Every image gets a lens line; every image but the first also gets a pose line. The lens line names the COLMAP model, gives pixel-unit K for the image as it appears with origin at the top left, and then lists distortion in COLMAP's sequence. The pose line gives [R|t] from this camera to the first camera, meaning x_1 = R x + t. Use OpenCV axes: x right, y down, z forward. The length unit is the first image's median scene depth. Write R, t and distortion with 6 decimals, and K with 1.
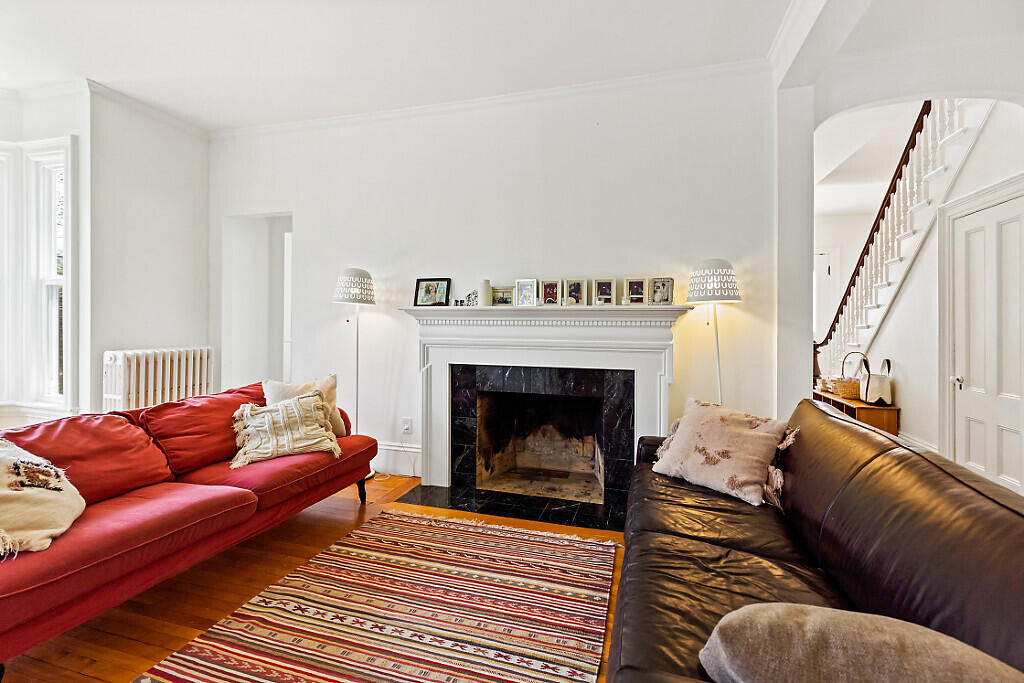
lens RADIAL K [[466.8, 0, 512.7], [0, 466.8, 326.0], [0, 0, 1]] dist [0.003475, -0.001279]
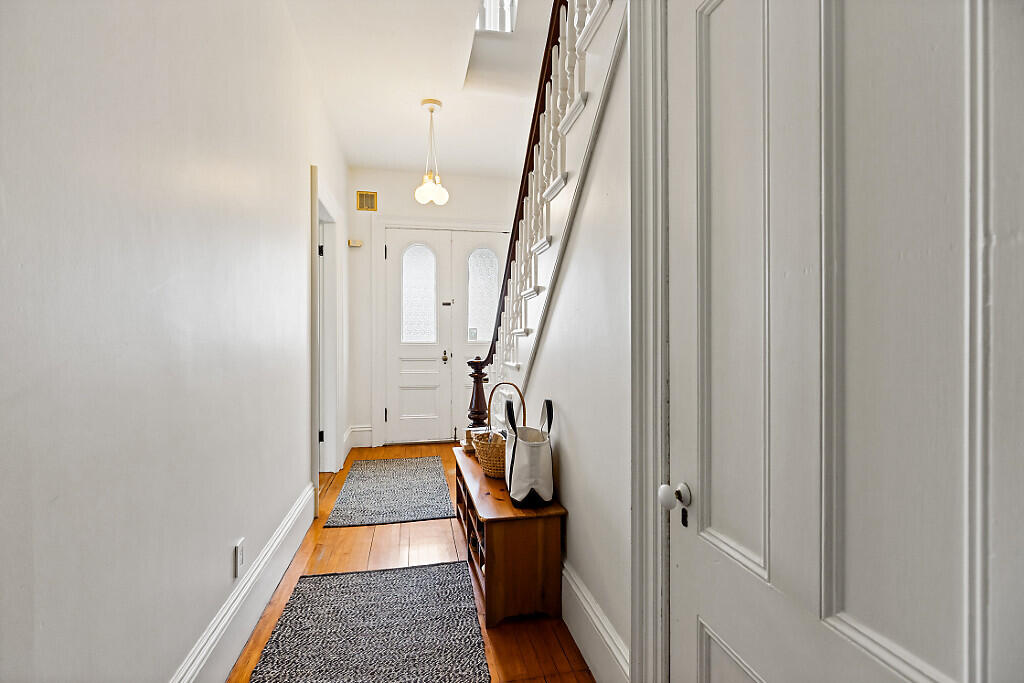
lens RADIAL K [[466.8, 0, 511.2], [0, 466.8, 338.1], [0, 0, 1]] dist [0.003475, -0.001279]
pose [[0.882099, -0.009811, 0.470962, 0.559932], [0.007152, 0.999947, 0.007436, 0.004114], [-0.471010, -0.003191, 0.882122, 0.615640]]
